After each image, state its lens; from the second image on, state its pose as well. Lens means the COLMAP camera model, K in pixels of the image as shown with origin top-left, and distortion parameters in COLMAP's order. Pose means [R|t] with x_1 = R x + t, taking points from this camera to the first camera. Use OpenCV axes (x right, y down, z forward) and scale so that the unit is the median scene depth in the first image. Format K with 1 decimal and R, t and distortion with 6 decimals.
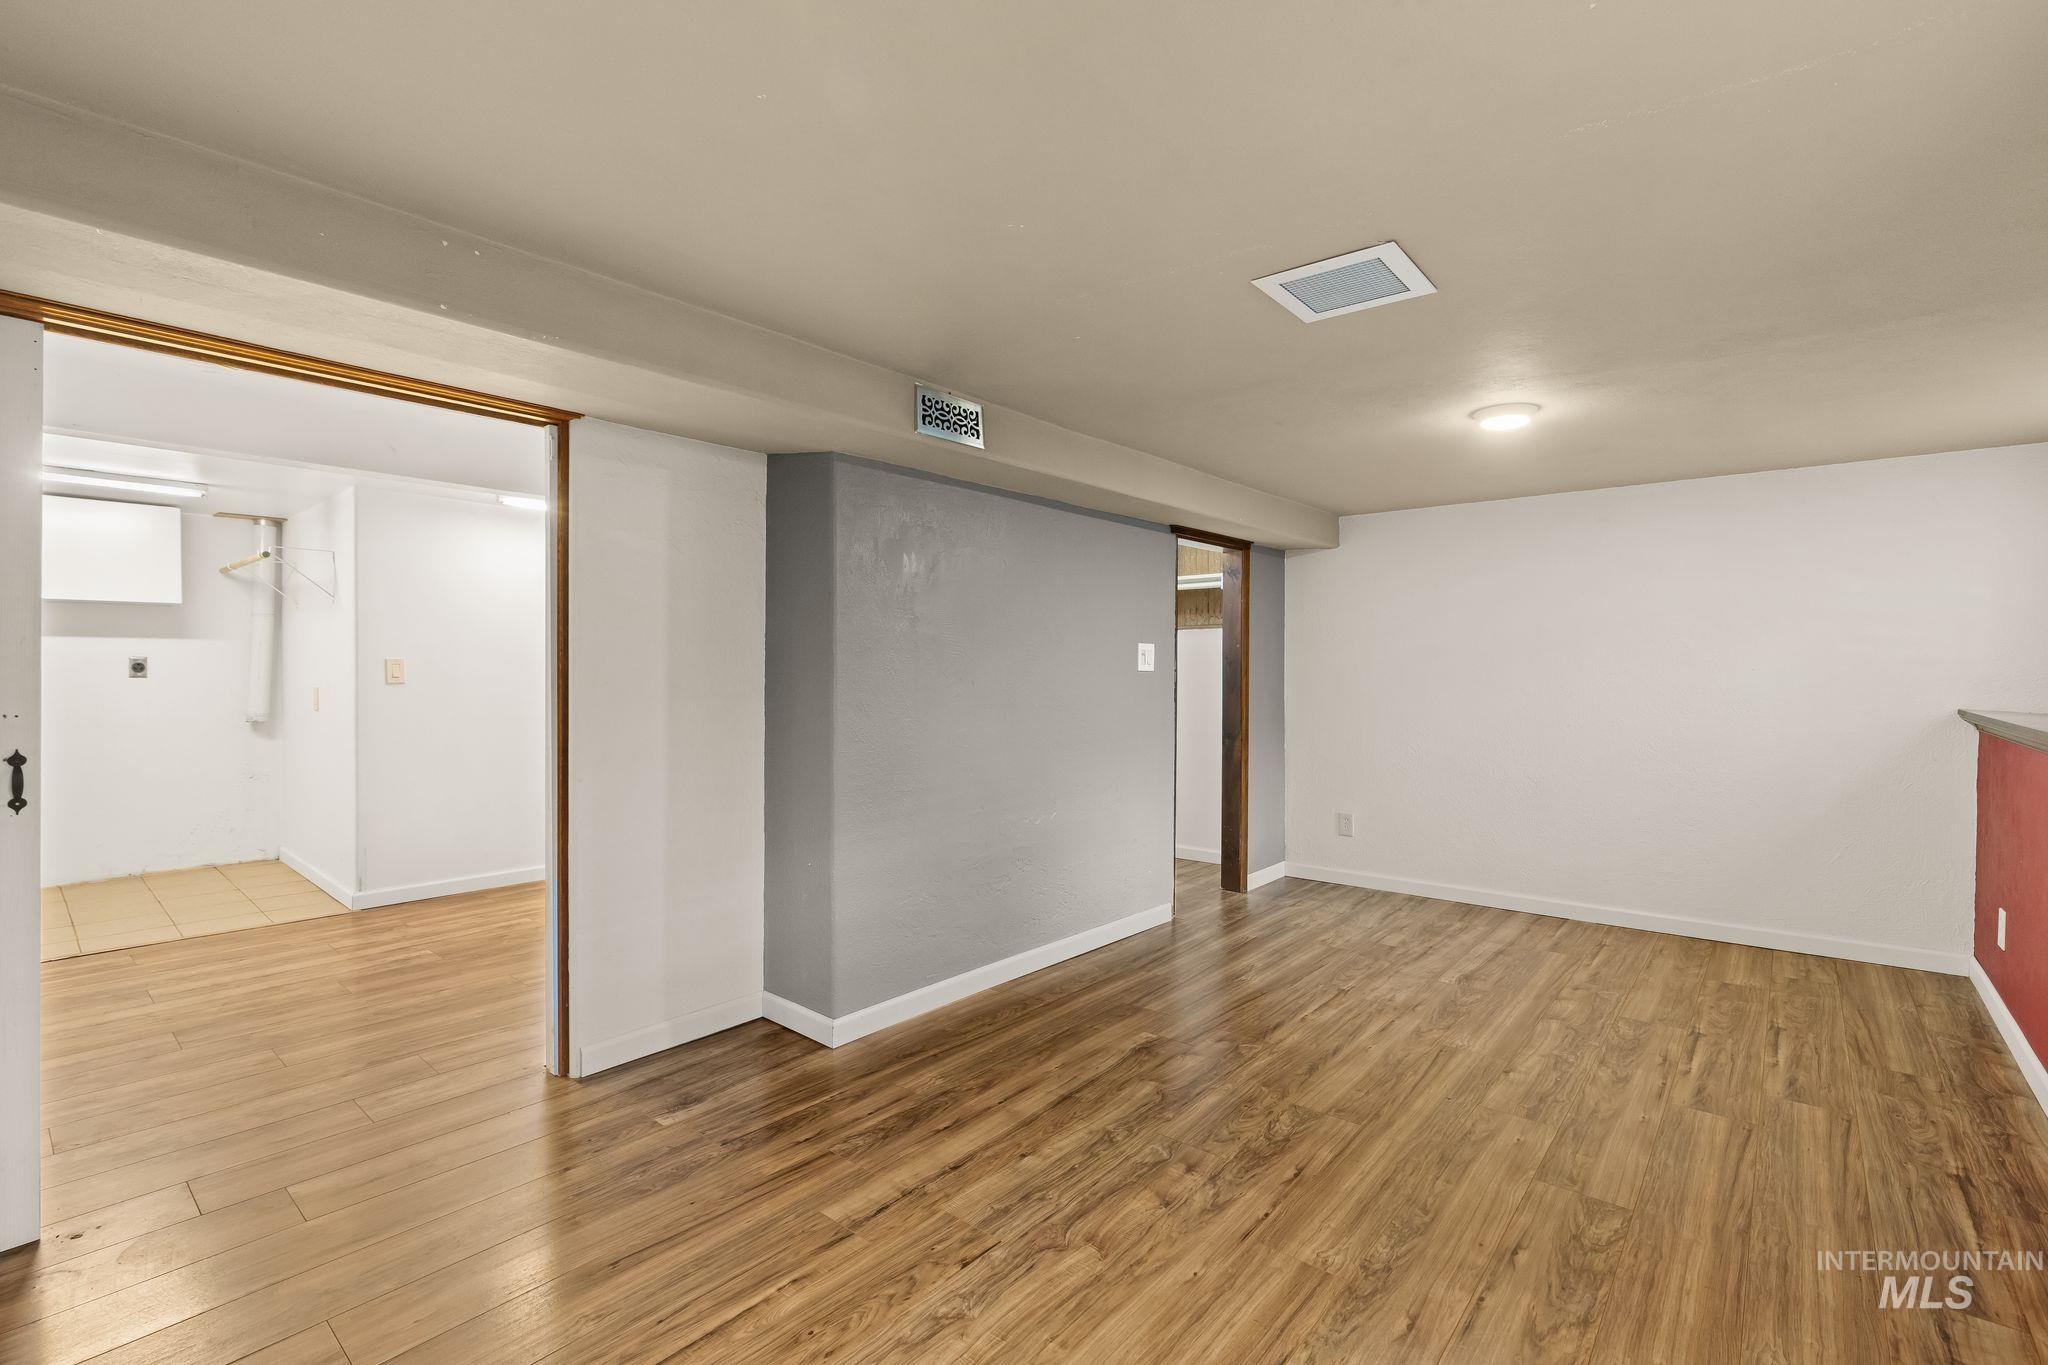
lens RADIAL K [[905.4, 0, 1023.3], [0, 905.4, 671.8], [0, 0, 1]] dist [-0.000477, -0.000387]
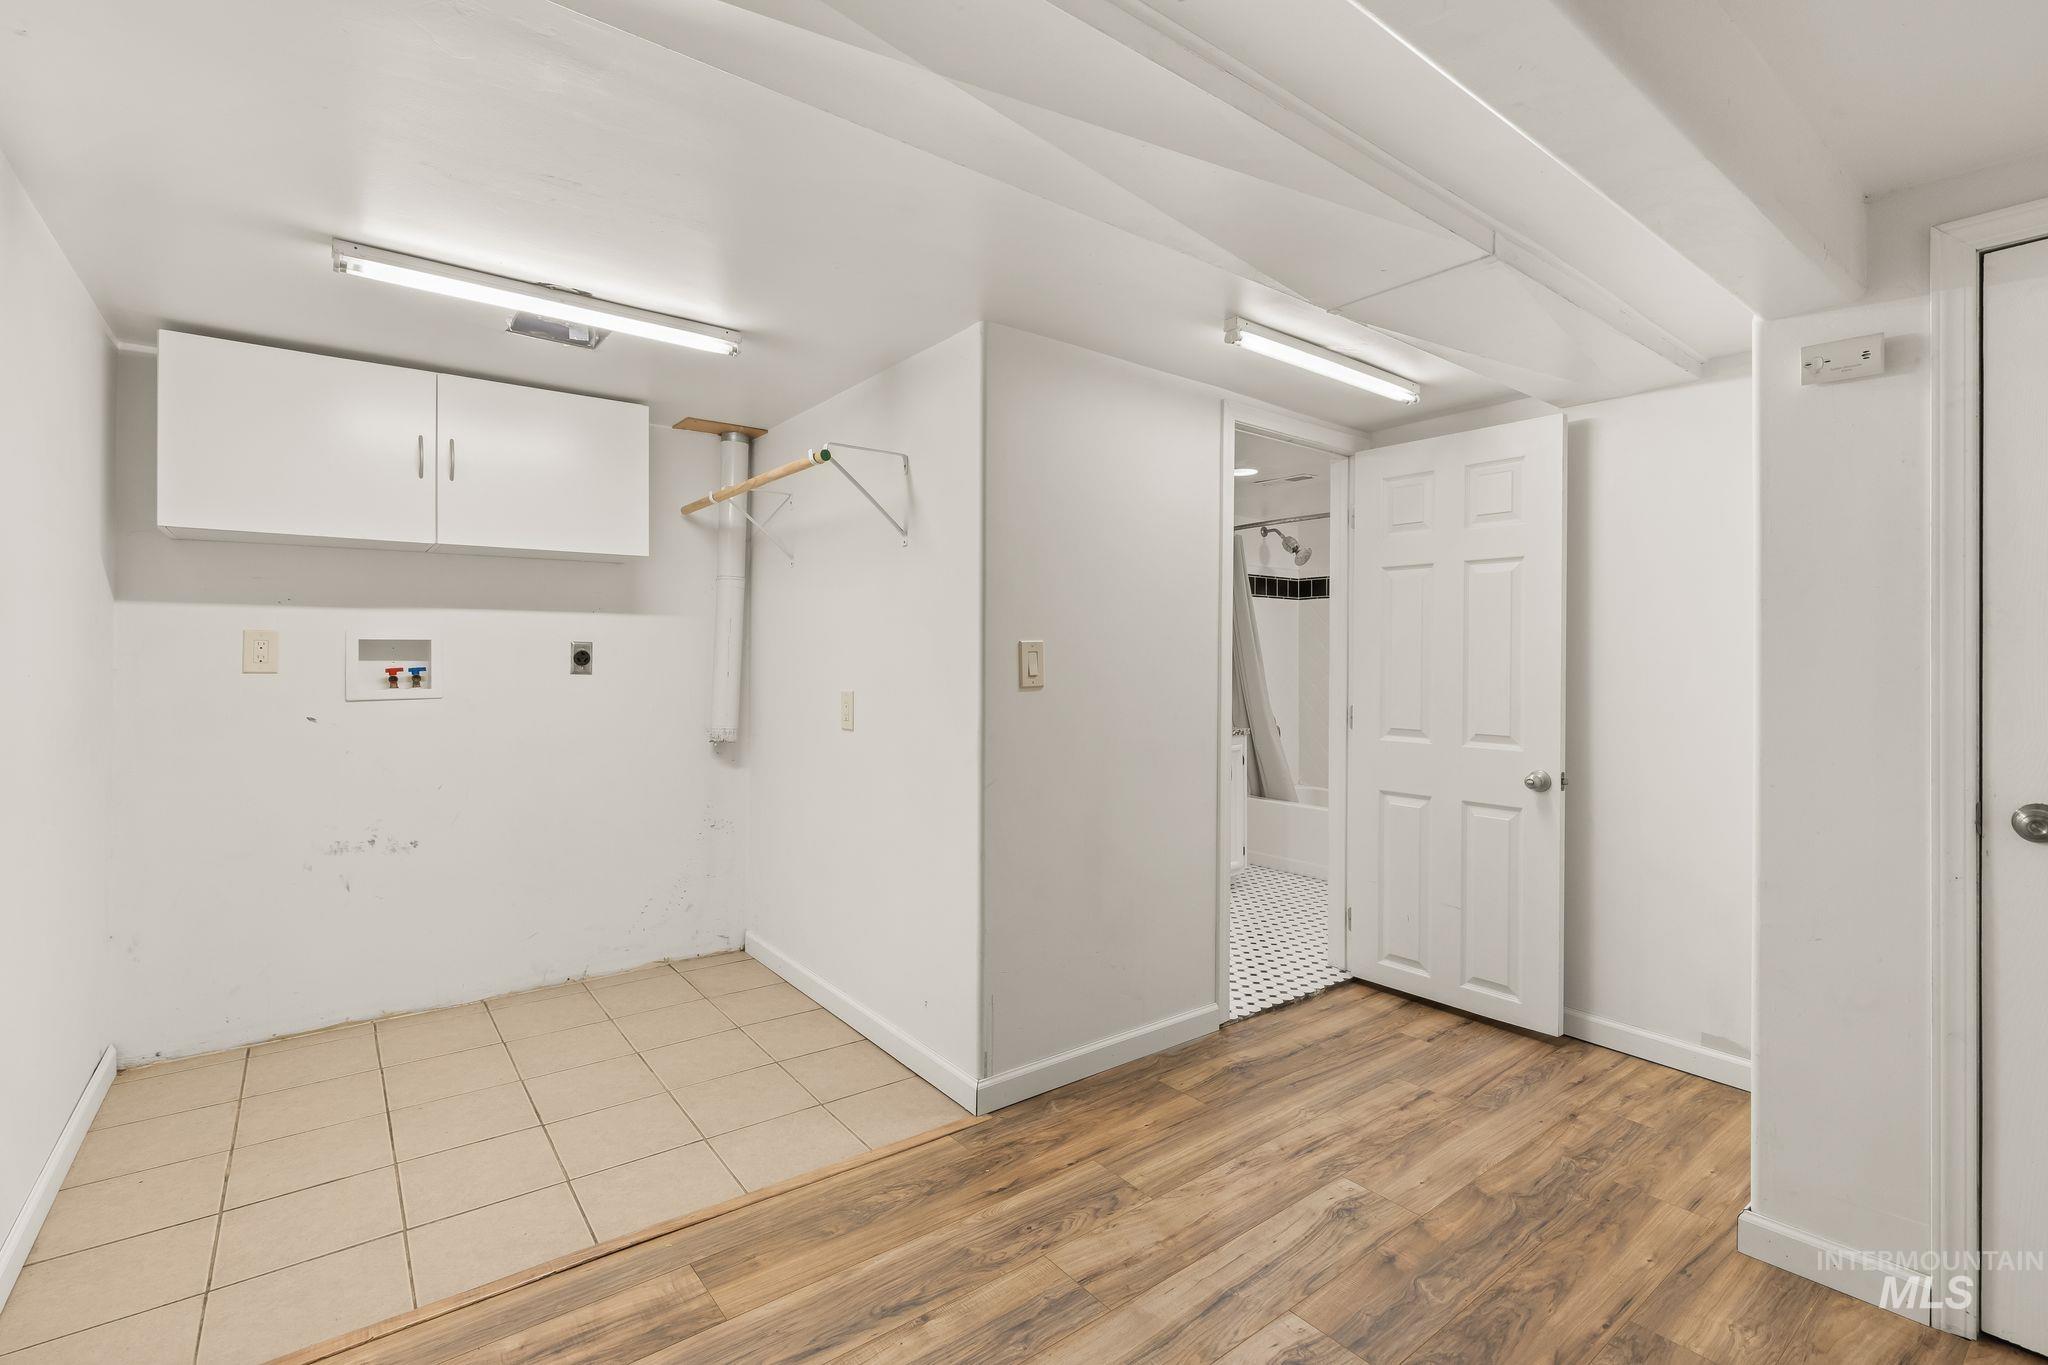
lens RADIAL K [[932.4, 0, 1020.2], [0, 932.4, 661.8], [0, 0, 1]] dist [0.000040, -0.000360]
pose [[0.978001, -0.000501, -0.208600, -0.505355], [-0.000260, 0.999993, -0.003617, -0.000444], [0.208600, 0.003591, 0.977994, 0.393081]]
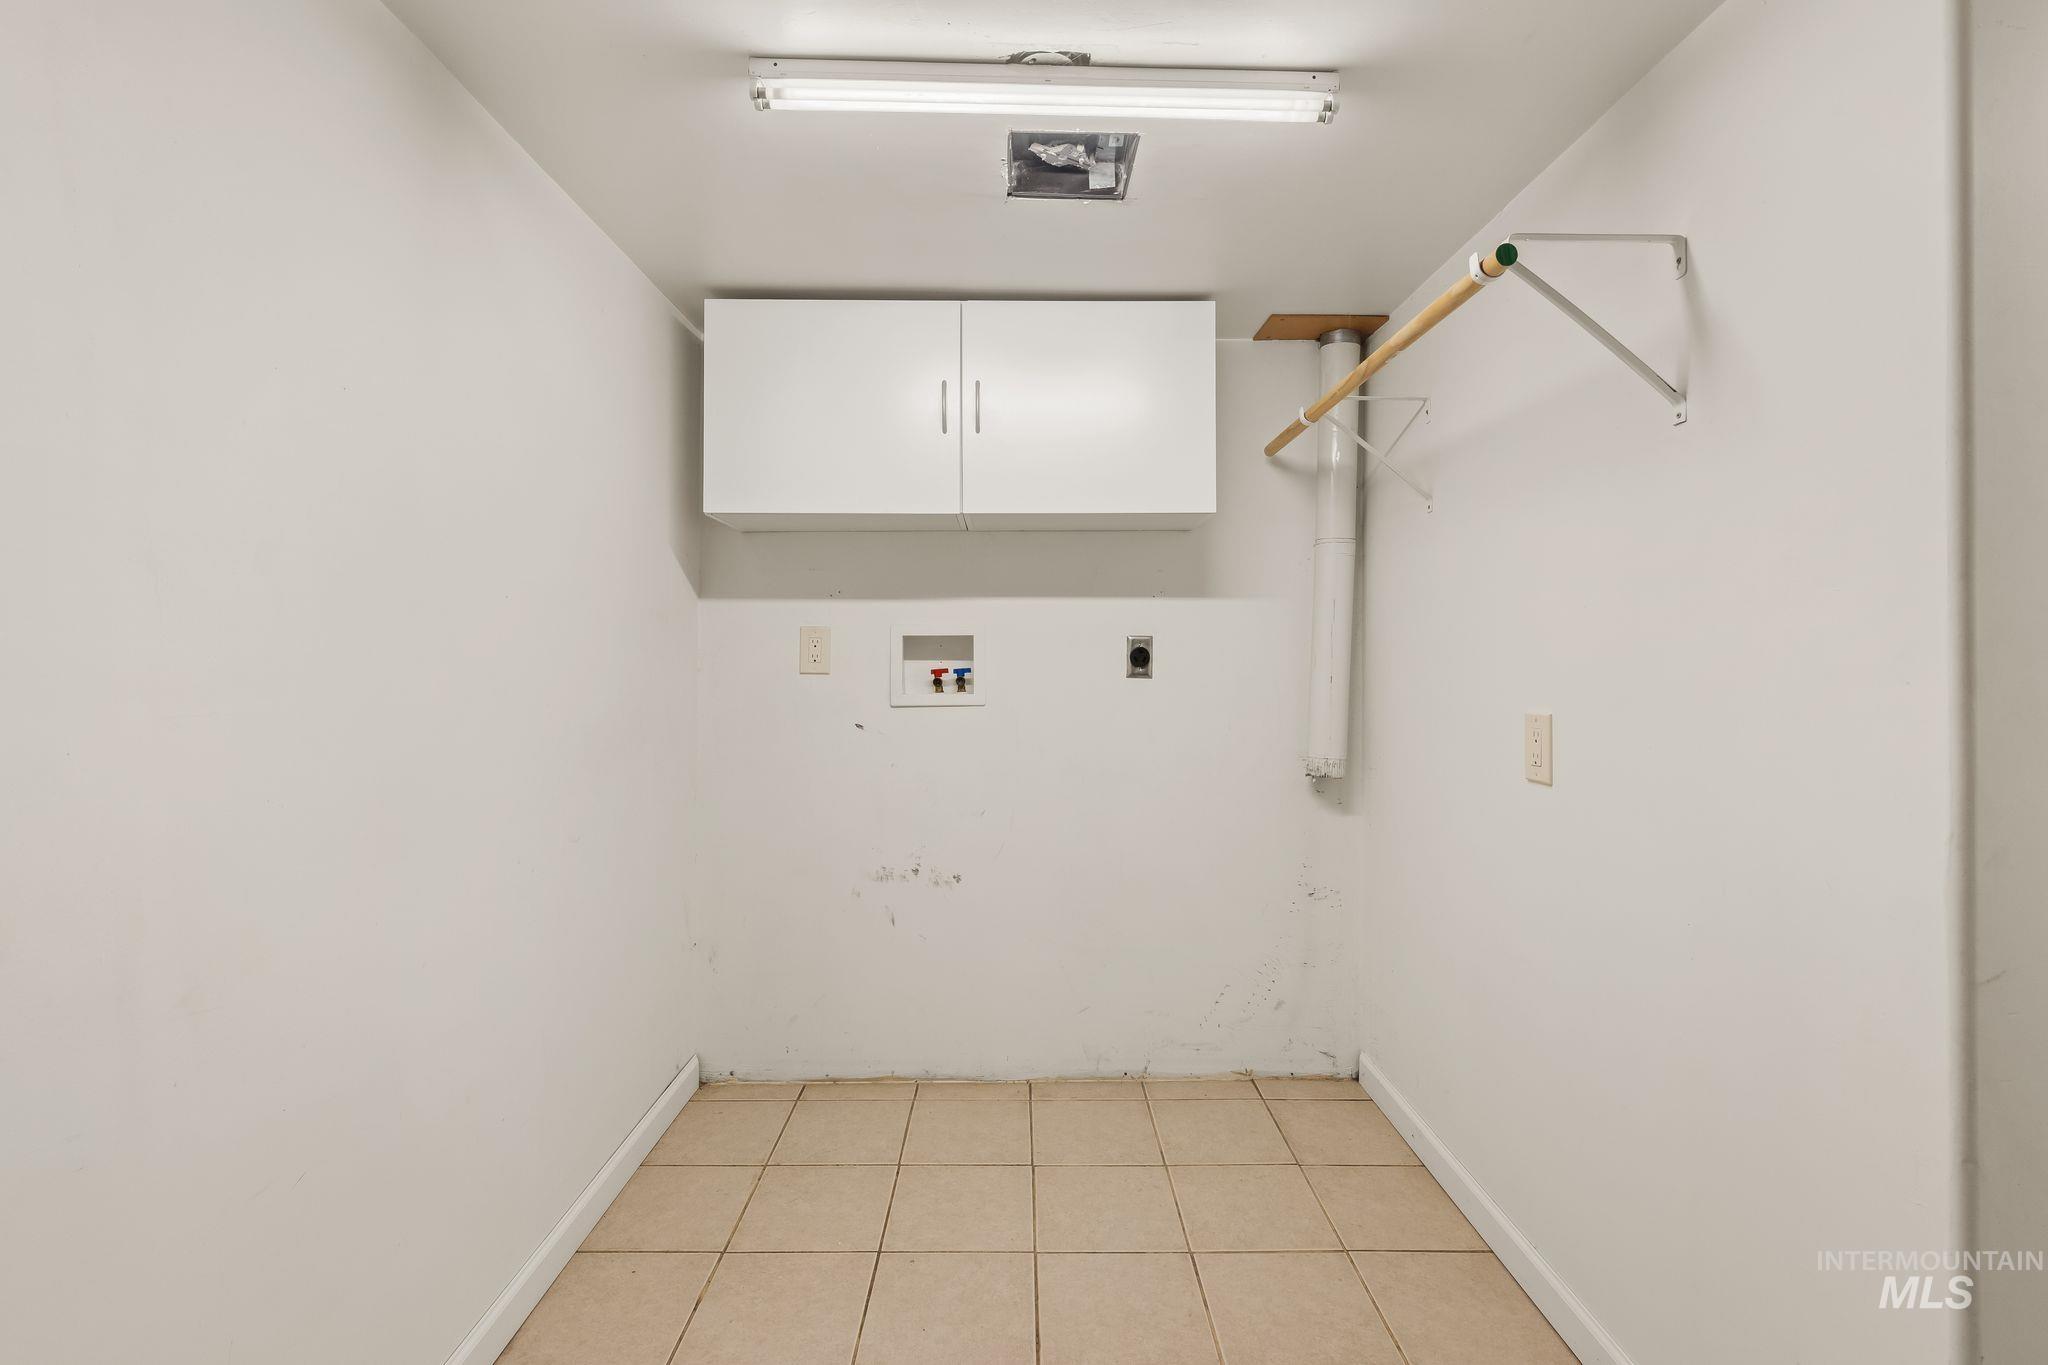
lens RADIAL K [[940.1, 0, 1030.3], [0, 940.1, 648.7], [0, 0, 1]] dist [0.000793, -0.000384]
pose [[0.667582, -0.011599, -0.744446, -0.603099], [-0.003016, 0.999828, -0.018283, -0.000273], [0.744530, 0.014451, 0.667433, 0.582538]]
